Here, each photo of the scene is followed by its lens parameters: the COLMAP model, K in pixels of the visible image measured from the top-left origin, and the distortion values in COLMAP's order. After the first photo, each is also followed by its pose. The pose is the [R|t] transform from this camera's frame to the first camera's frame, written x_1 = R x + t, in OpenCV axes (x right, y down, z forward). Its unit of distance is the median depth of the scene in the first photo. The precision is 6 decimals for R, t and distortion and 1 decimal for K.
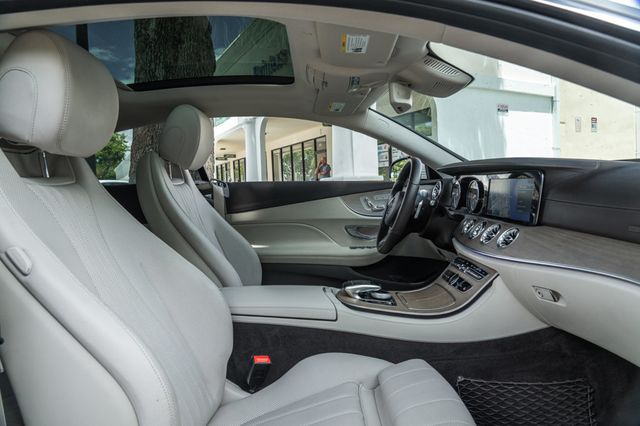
lens RADIAL K [[431.6, 0, 317.1], [0, 431.6, 213.3], [0, 0, 1]] dist [-0.024065, -0.001165]
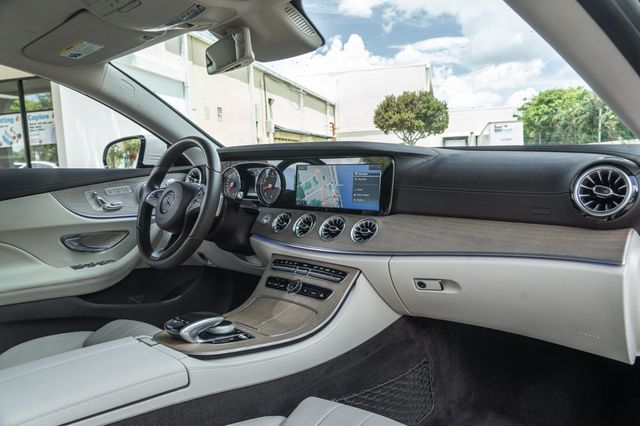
lens RADIAL K [[462.3, 0, 339.9], [0, 462.3, 212.6], [0, 0, 1]] dist [-0.030424, 0.008438]
pose [[0.658529, -0.072231, 0.749081, -0.238596], [0.055953, 0.997328, 0.046979, -0.021621], [-0.750472, 0.010976, 0.660811, 0.300259]]
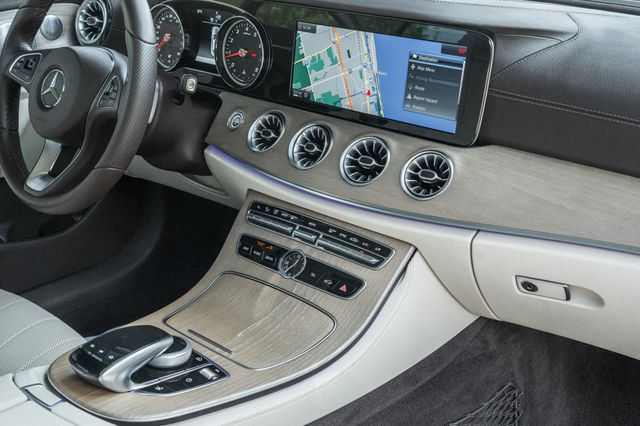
lens RADIAL K [[791.0, 0, 319.7], [0, 791.0, 206.3], [0, 0, 1]] dist [0.006478, 0.000000]
pose [[0.668312, -0.234604, 0.705918, -0.208530], [0.020128, 0.954322, 0.298102, -0.134098], [-0.743609, -0.185017, 0.642507, 0.386857]]
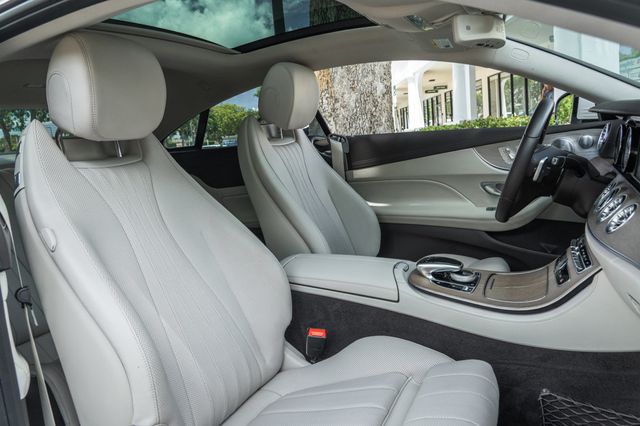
lens RADIAL K [[462.3, 0, 318.7], [0, 462.3, 213.1], [0, 0, 1]] dist [-0.030424, 0.008438]
pose [[0.891758, 0.029640, -0.451540, 0.257622], [0.030790, 0.991565, 0.125897, -0.046983], [0.451463, -0.126173, 0.883324, 0.083727]]
